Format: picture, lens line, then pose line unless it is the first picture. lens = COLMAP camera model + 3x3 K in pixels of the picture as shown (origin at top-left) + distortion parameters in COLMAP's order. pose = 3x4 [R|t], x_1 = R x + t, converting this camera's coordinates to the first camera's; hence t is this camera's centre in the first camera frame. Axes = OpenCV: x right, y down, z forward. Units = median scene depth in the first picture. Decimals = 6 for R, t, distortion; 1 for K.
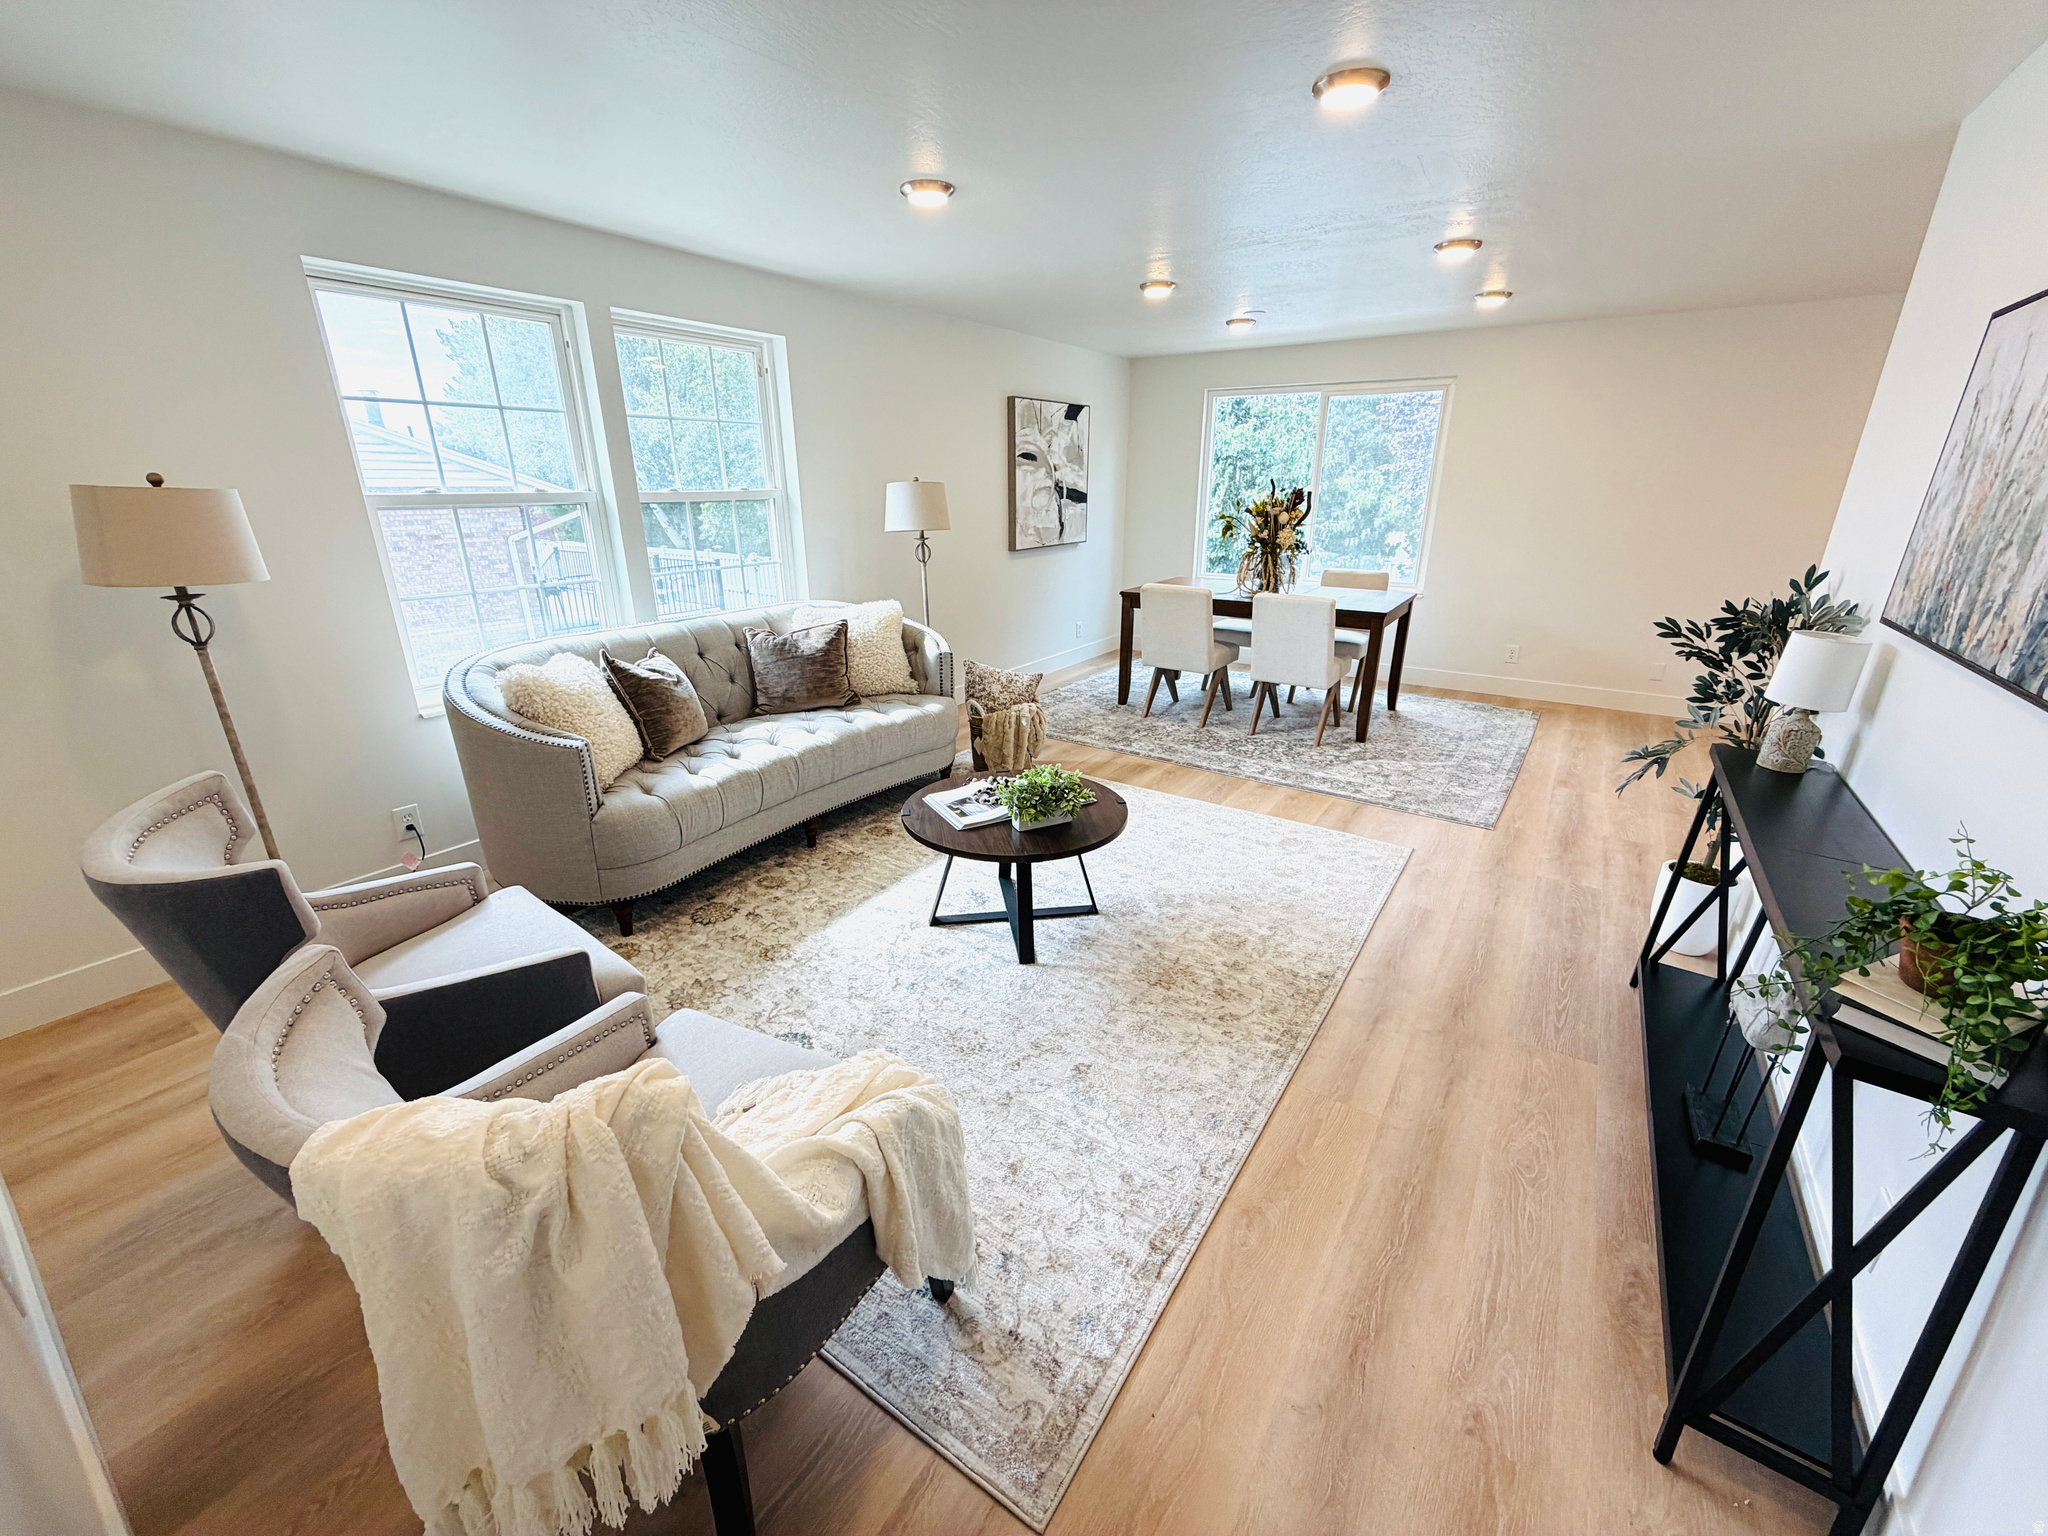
lens RADIAL K [[816.9, 0, 1018.5], [0, 816.9, 763.7], [0, 0, 1]] dist [0.000419, 0.000042]
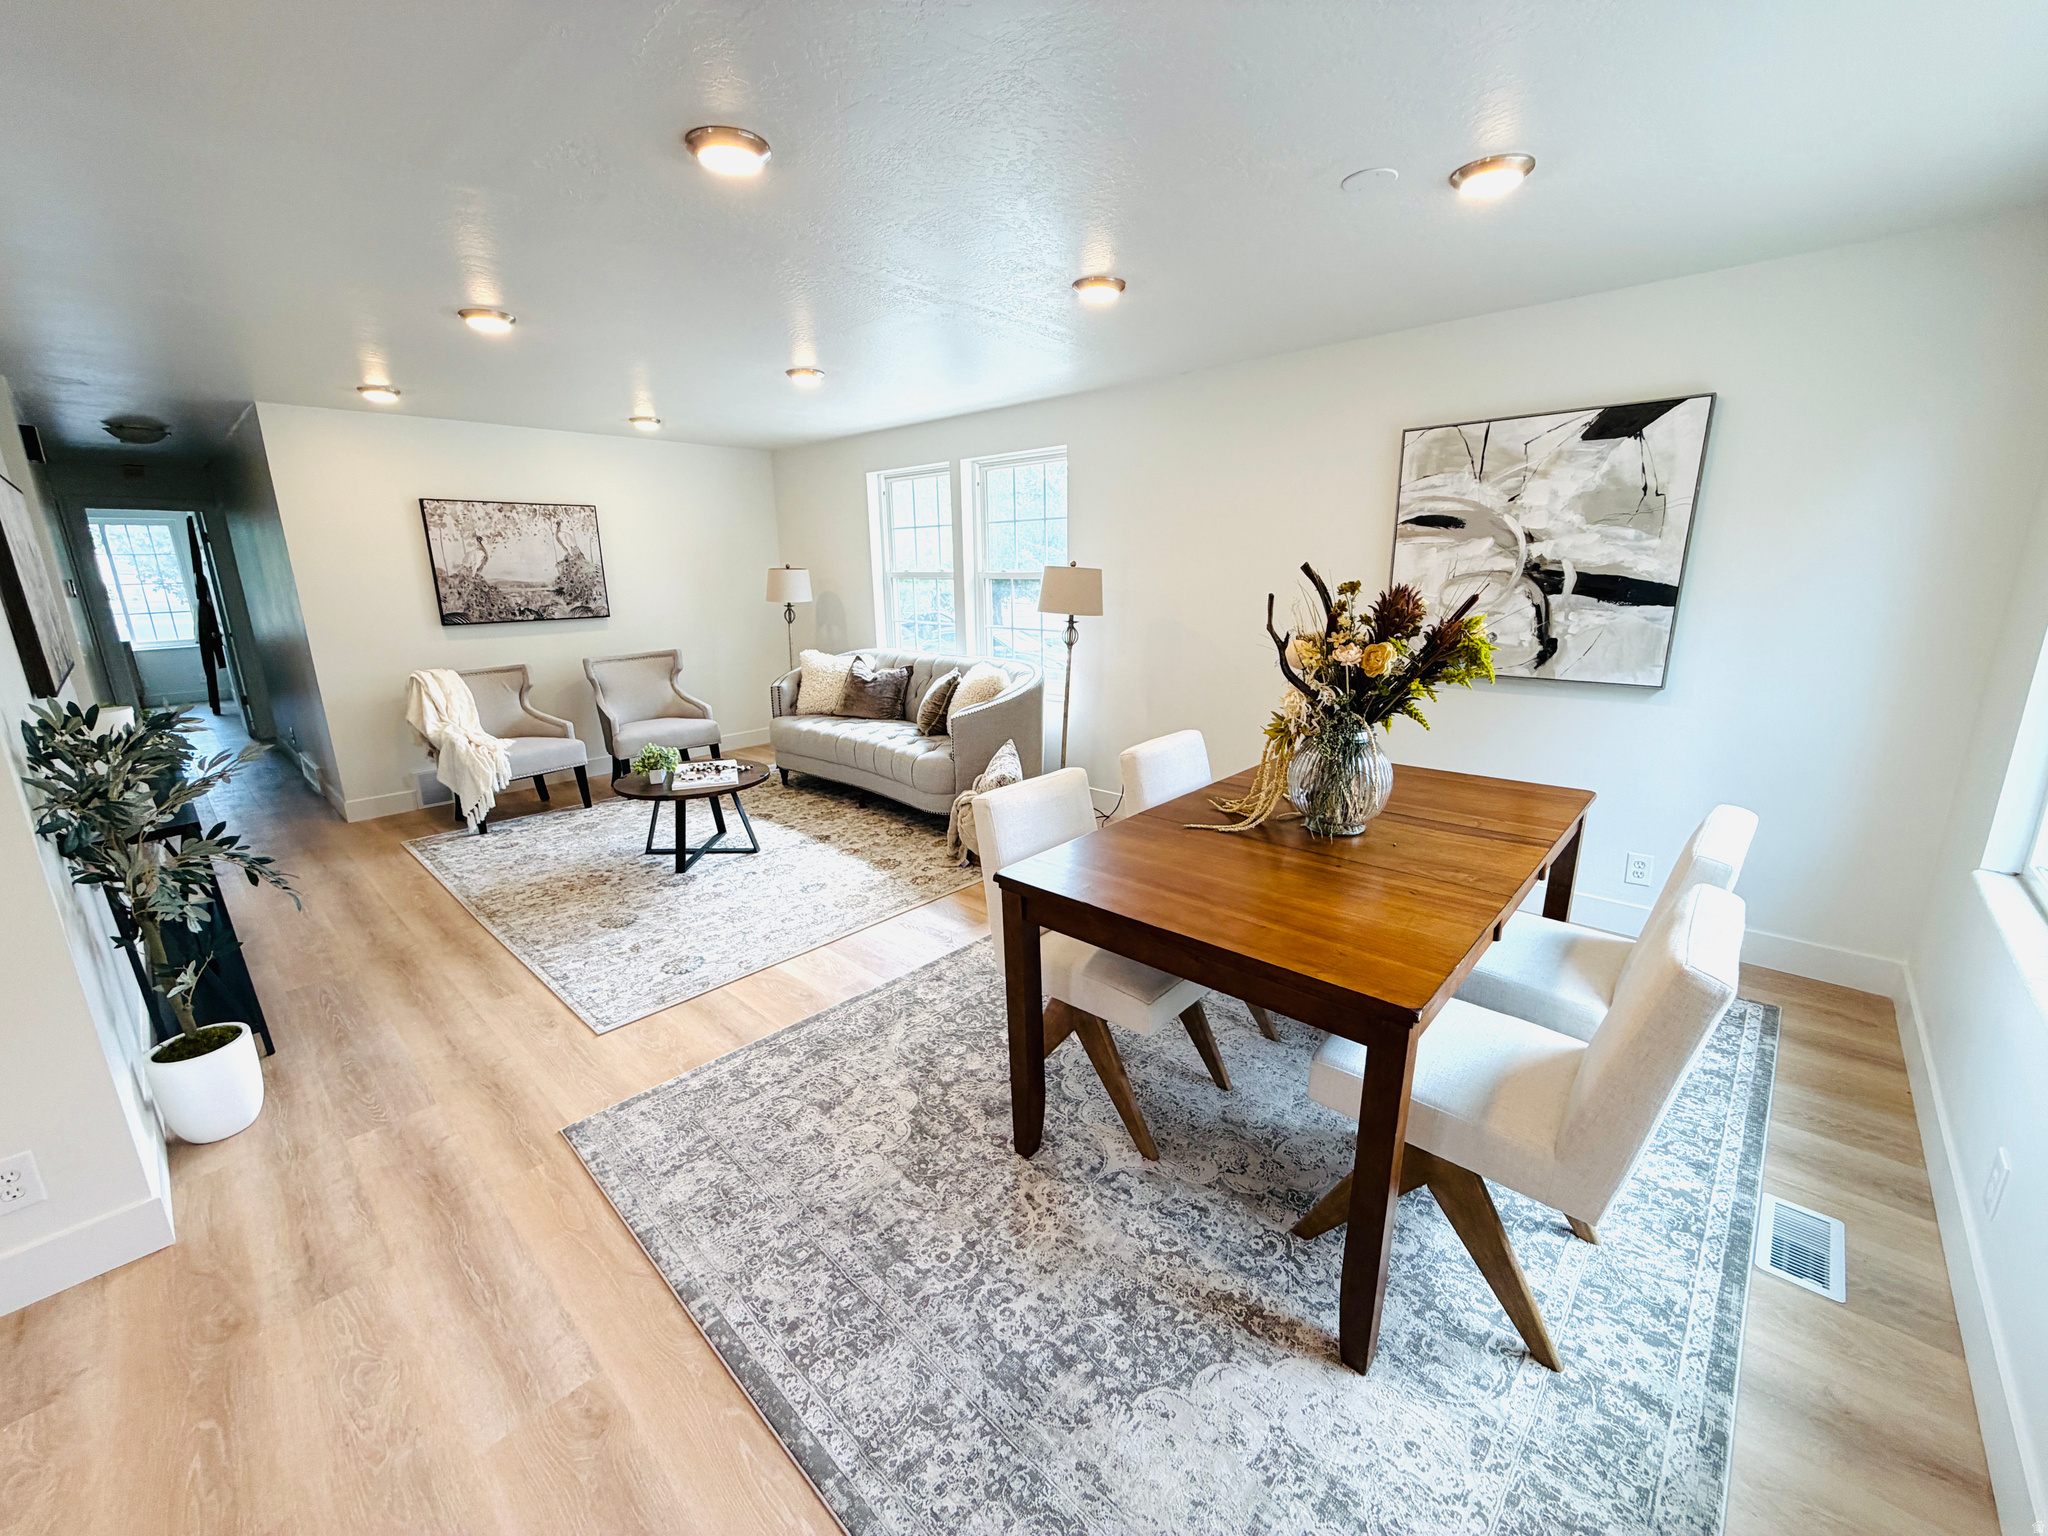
lens RADIAL K [[821.9, 0, 1024.0], [0, 821.9, 768.0], [0, 0, 1]] dist [0.000462, -0.000106]
pose [[-0.147992, 0.243792, -0.958470, 0.659808], [-0.312203, 0.908069, 0.279177, -0.279497], [0.938418, 0.340553, -0.058274, 0.794892]]
